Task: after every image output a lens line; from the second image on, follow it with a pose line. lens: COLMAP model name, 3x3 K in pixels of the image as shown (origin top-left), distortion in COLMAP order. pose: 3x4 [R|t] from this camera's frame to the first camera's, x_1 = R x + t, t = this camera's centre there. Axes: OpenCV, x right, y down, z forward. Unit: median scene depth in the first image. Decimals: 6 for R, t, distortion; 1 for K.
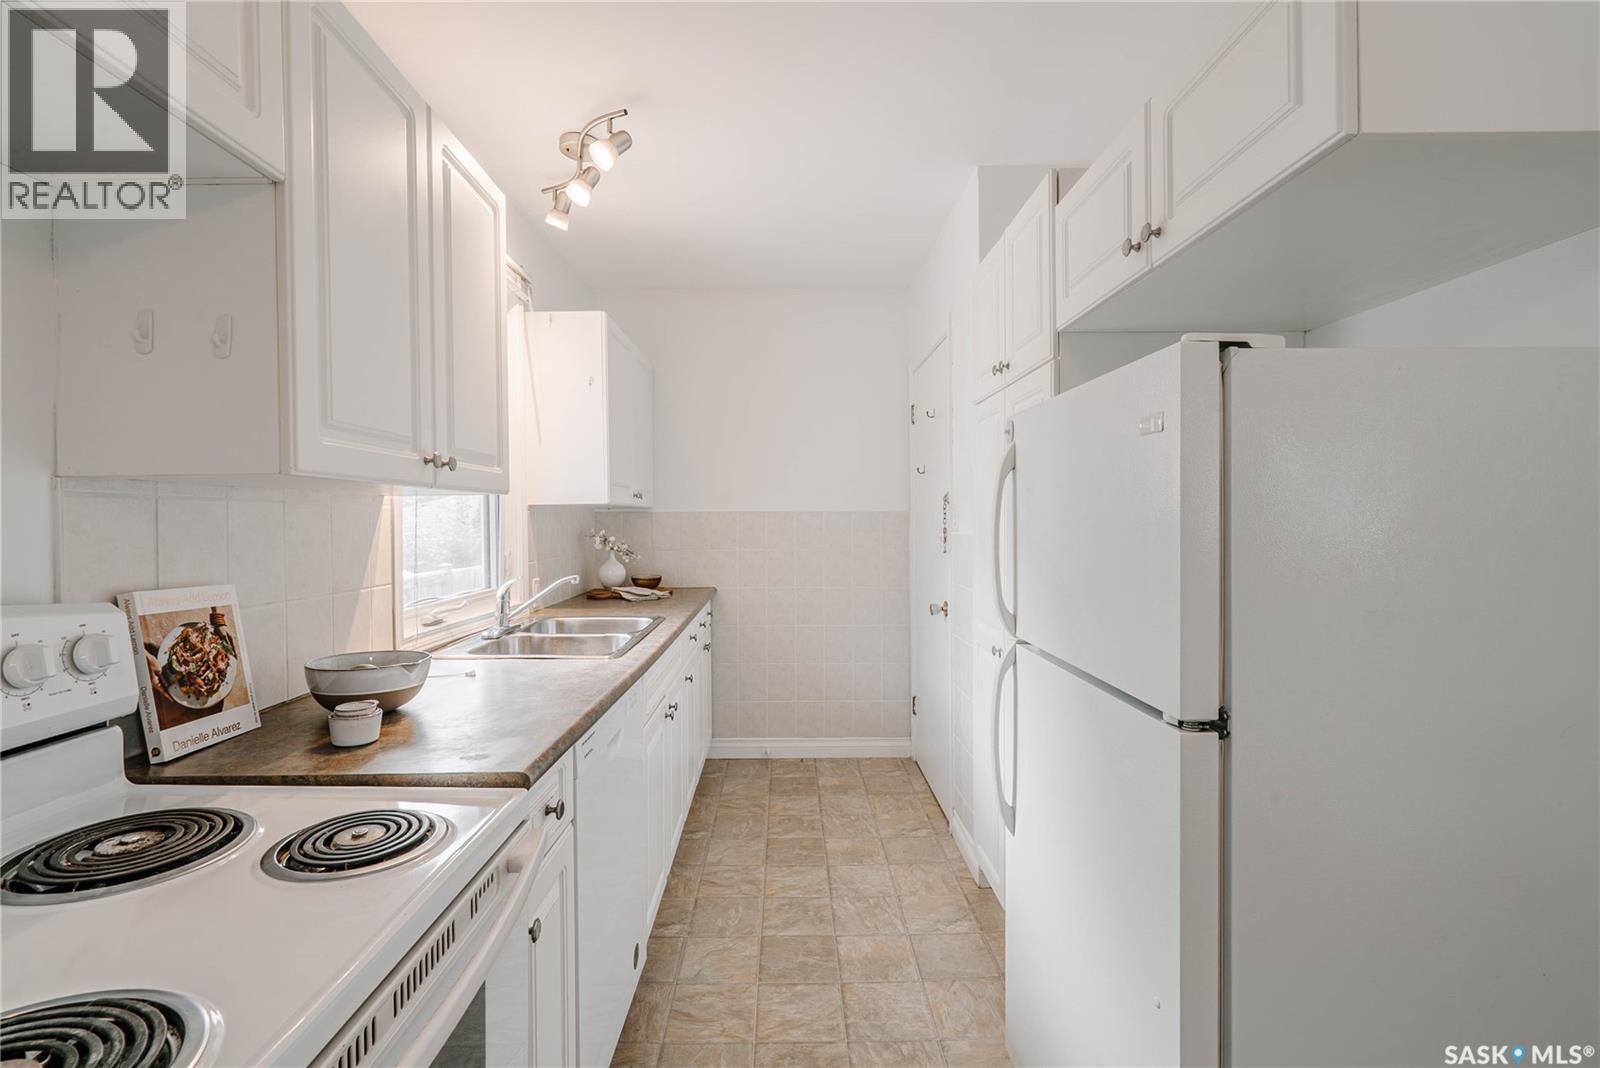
lens RADIAL K [[727.7, 0, 806.9], [0, 727.7, 524.9], [0, 0, 1]] dist [-0.009367, 0.002792]
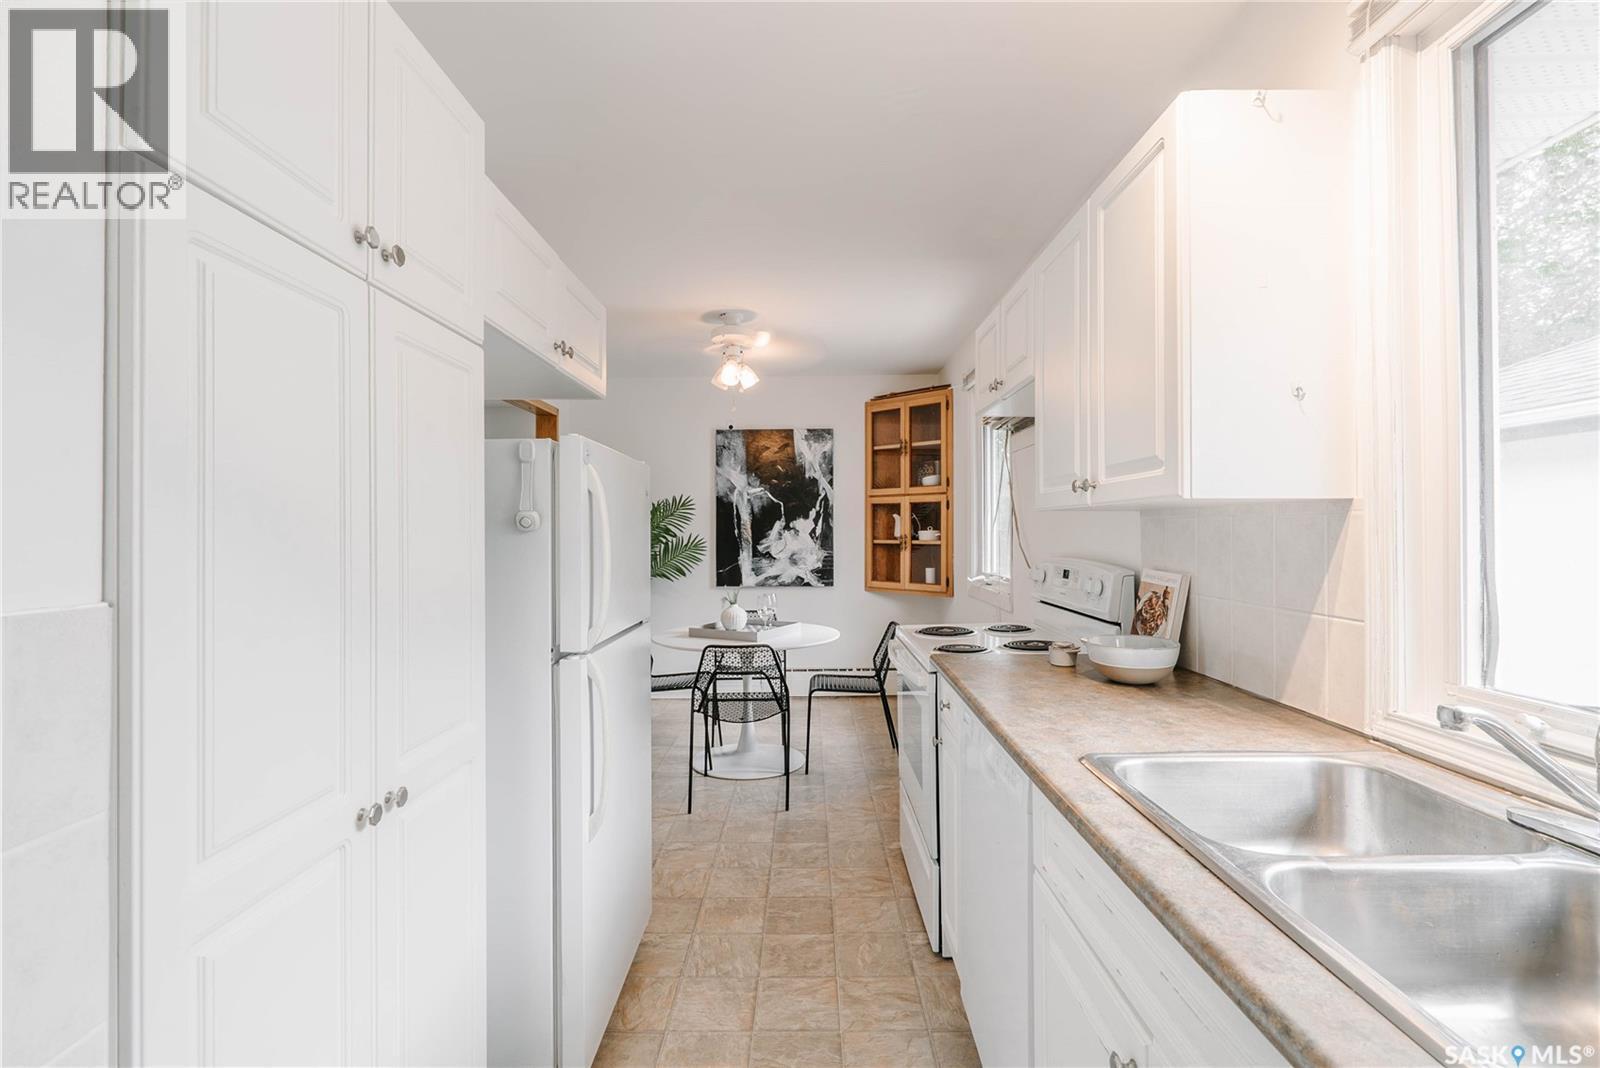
lens RADIAL K [[727.7, 0, 803.7], [0, 727.7, 531.2], [0, 0, 1]] dist [-0.009367, 0.002792]
pose [[-0.999363, 0.006764, 0.035048, -0.061955], [0.006902, 0.999969, 0.003825, -0.016238], [-0.035021, 0.004064, -0.999378, 2.112039]]
